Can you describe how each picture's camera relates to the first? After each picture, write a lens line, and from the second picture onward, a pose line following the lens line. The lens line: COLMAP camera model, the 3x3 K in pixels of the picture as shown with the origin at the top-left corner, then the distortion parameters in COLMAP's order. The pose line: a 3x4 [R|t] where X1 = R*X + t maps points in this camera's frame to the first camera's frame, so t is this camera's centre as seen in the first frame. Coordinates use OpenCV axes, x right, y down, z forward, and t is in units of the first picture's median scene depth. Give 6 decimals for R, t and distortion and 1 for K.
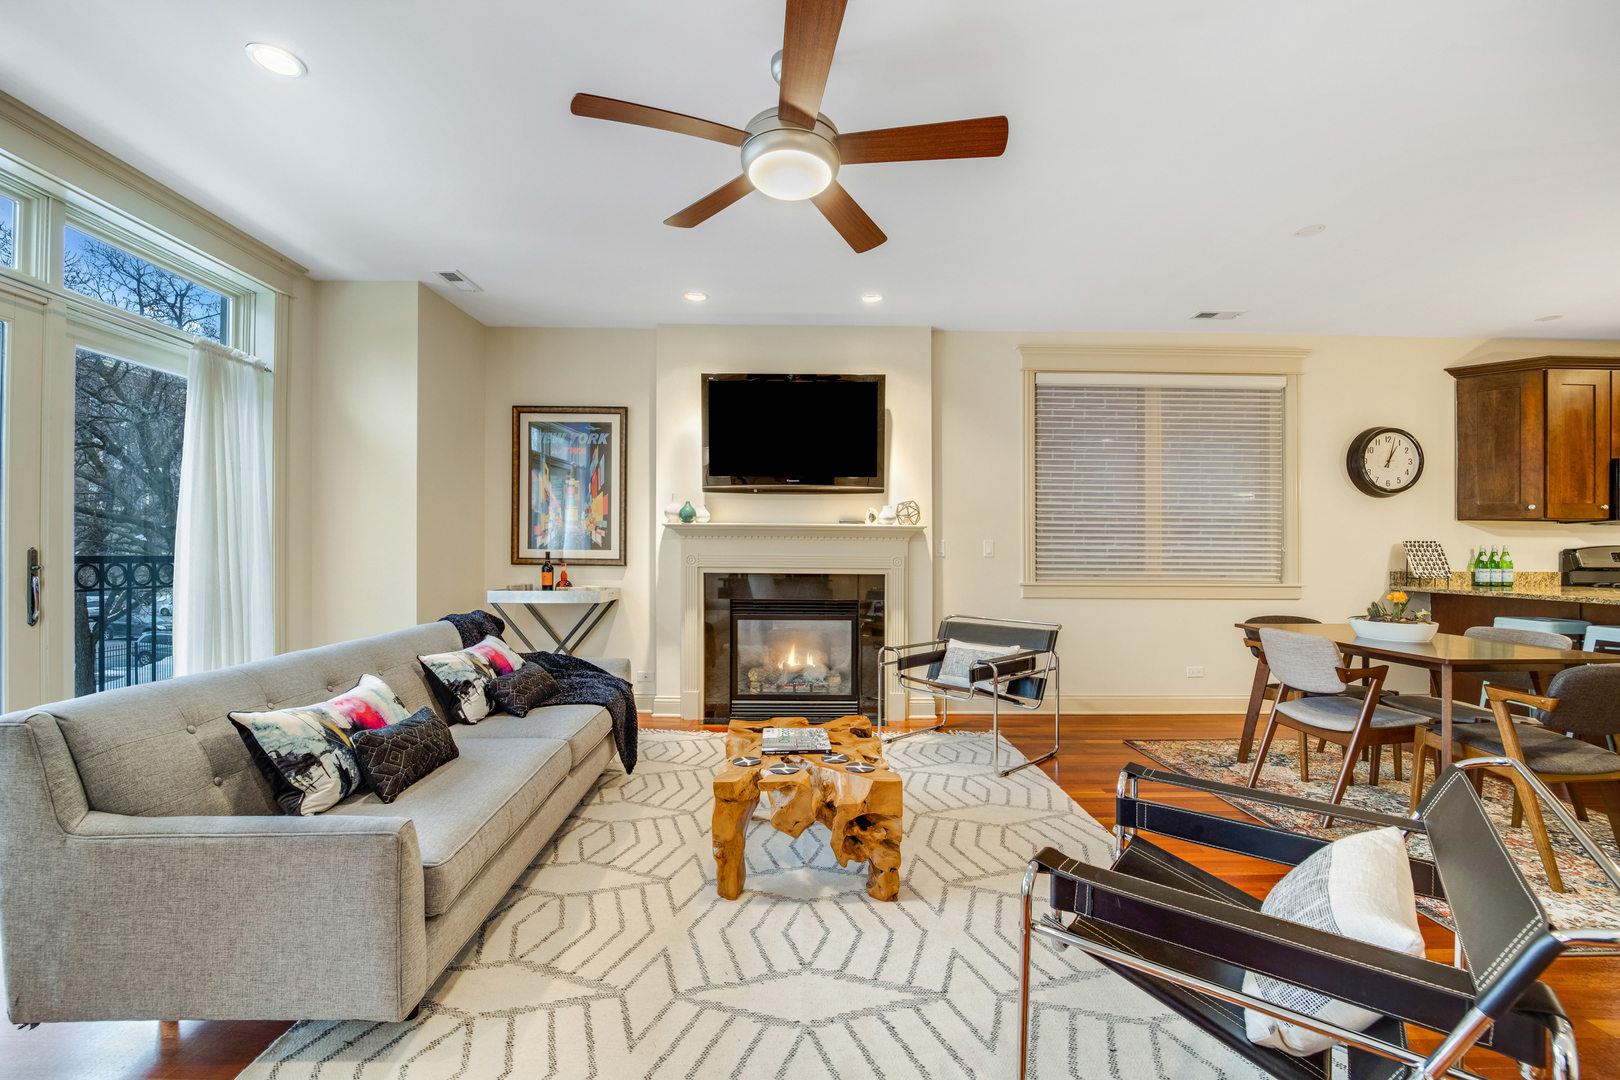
lens RADIAL K [[651.1, 0, 801.0], [0, 651.1, 548.0], [0, 0, 1]] dist [-0.021575, -0.000127]
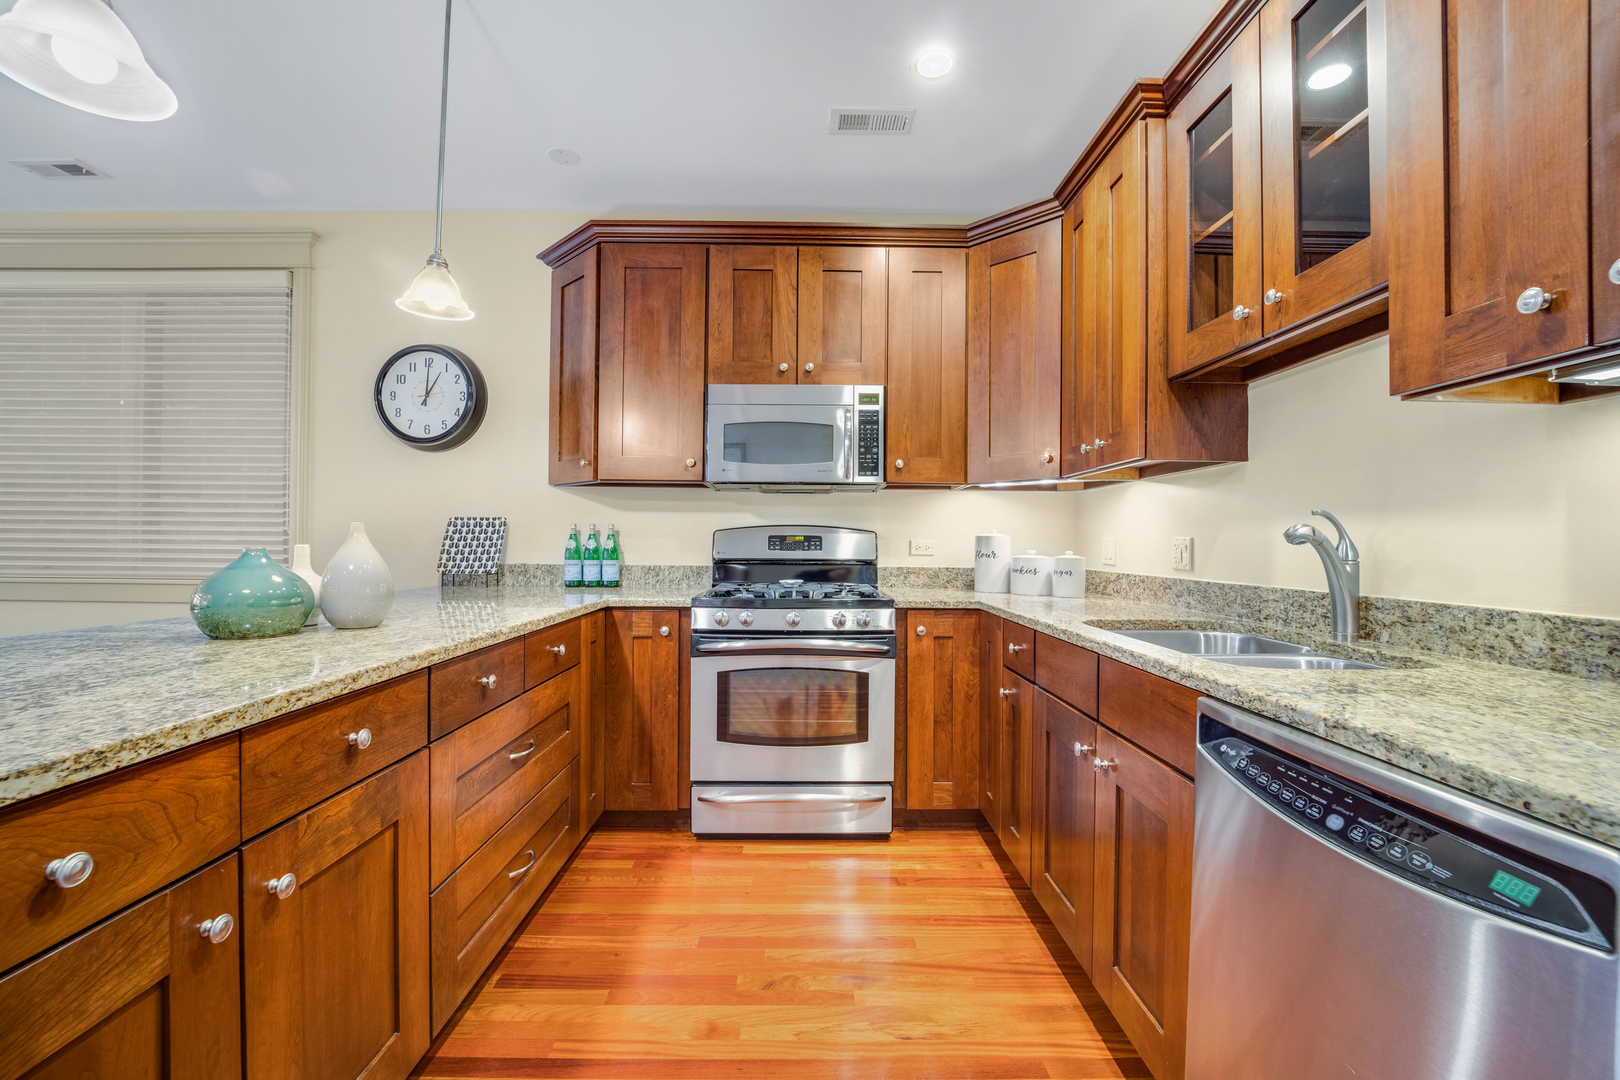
lens RADIAL K [[675.7, 0, 816.8], [0, 675.7, 542.1], [0, 0, 1]] dist [-0.022164, -0.000082]
pose [[0.999904, 0.002905, 0.013523, 1.320493], [-0.002992, 0.999975, 0.006415, 0.009237], [-0.013504, -0.006455, 0.999888, 0.307441]]
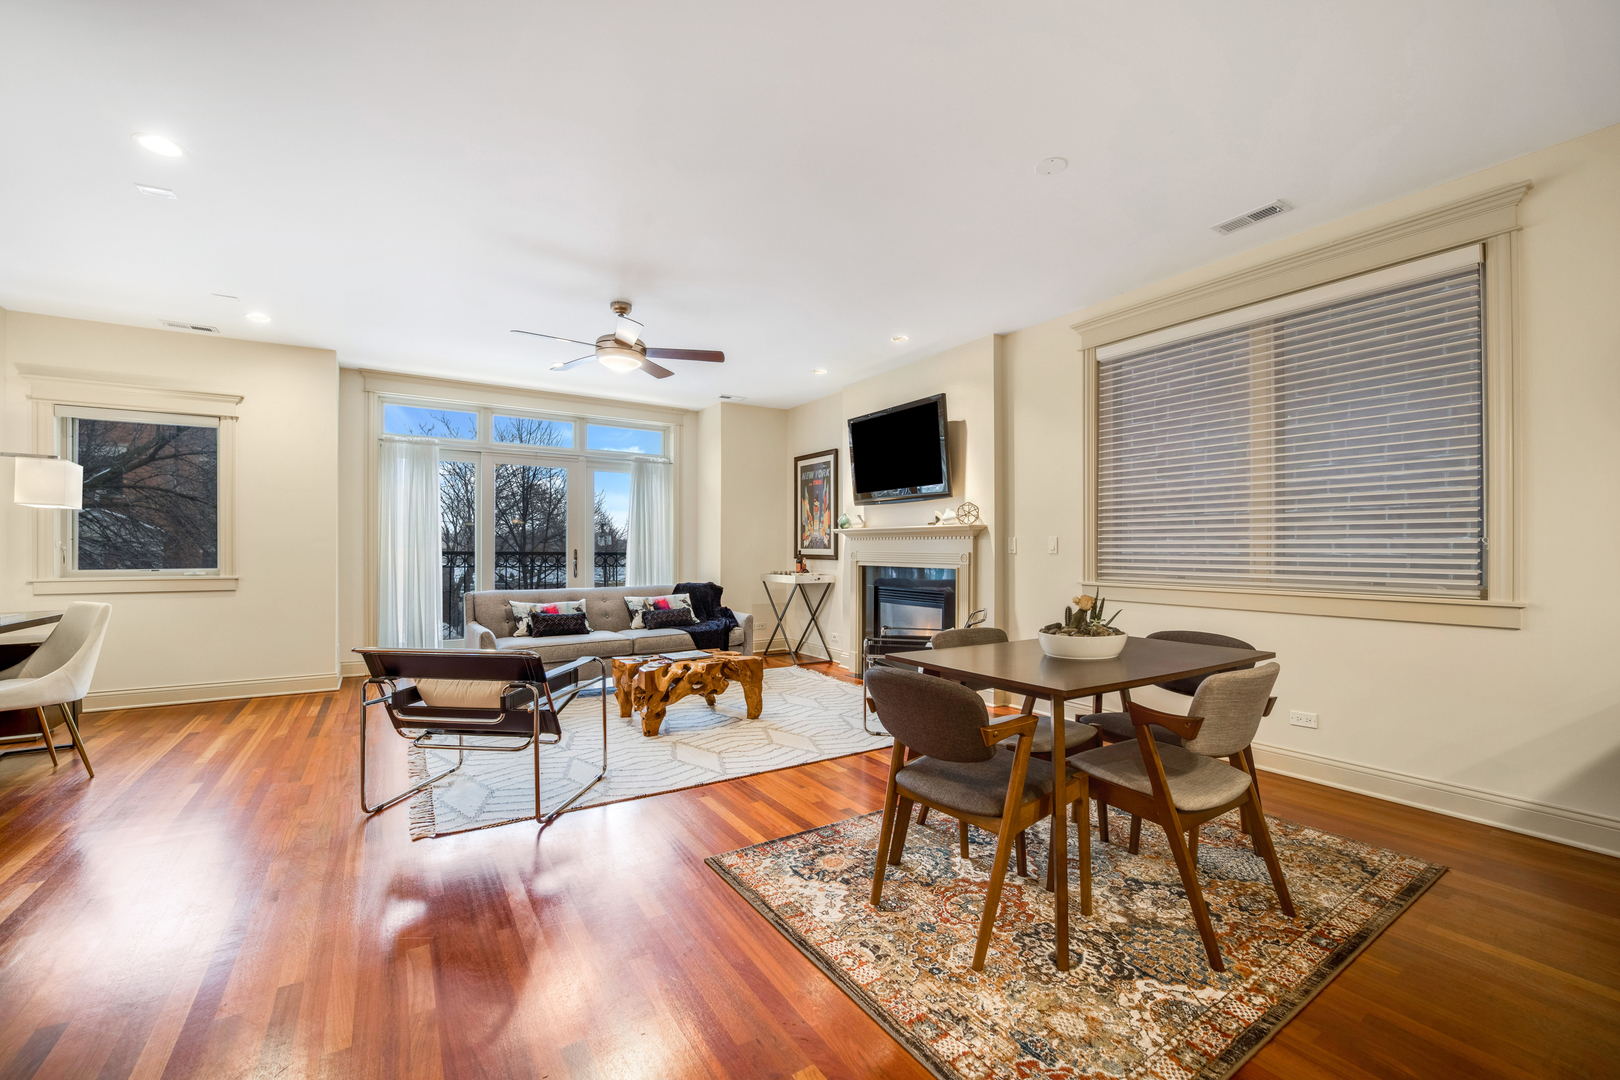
lens RADIAL K [[657.8, 0, 809.7], [0, 657.8, 551.4], [0, 0, 1]] dist [-0.020864, 0.000059]
pose [[0.536813, -0.002718, -0.843697, 0.933252], [0.006923, 0.999975, 0.001184, 0.006926], [0.843673, -0.006476, 0.536818, 0.178297]]
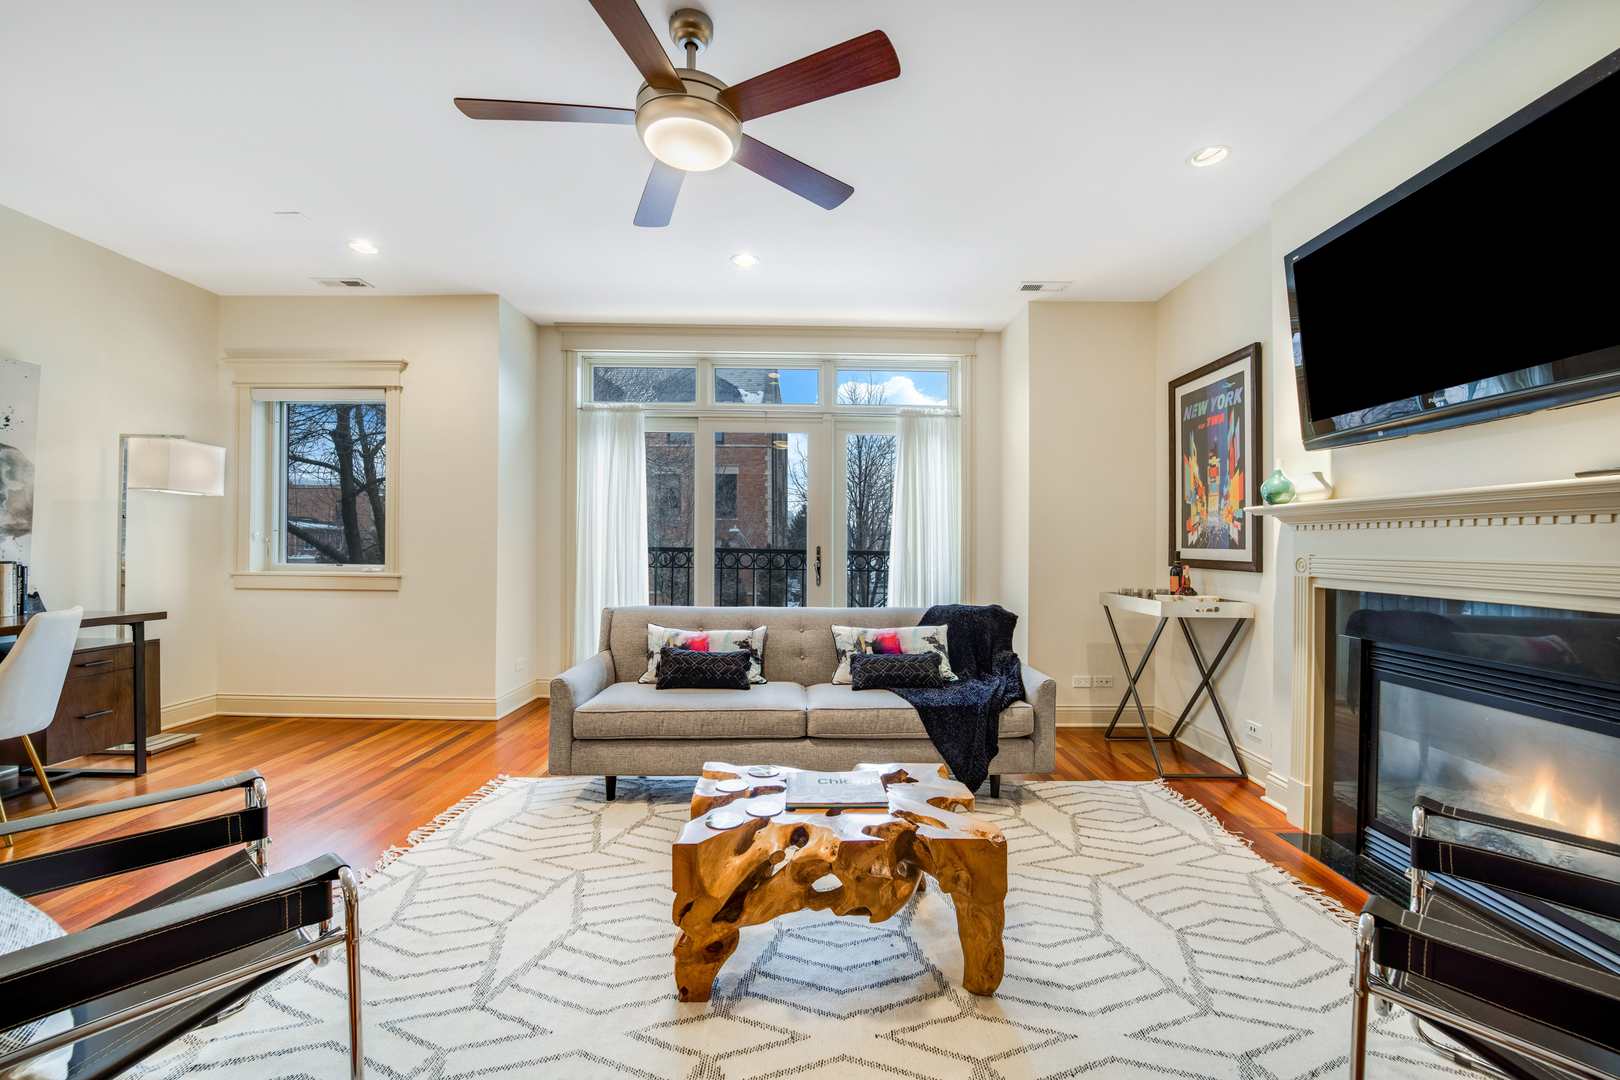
lens RADIAL K [[659.1, 0, 810.0], [0, 659.1, 540.0], [0, 0, 1]] dist [-0.024328, 0.000530]
pose [[-0.008985, -0.015084, -0.999846, 0.434282], [-0.004263, 0.999878, -0.015046, 0.006127], [0.999951, 0.004127, -0.009048, 0.538837]]
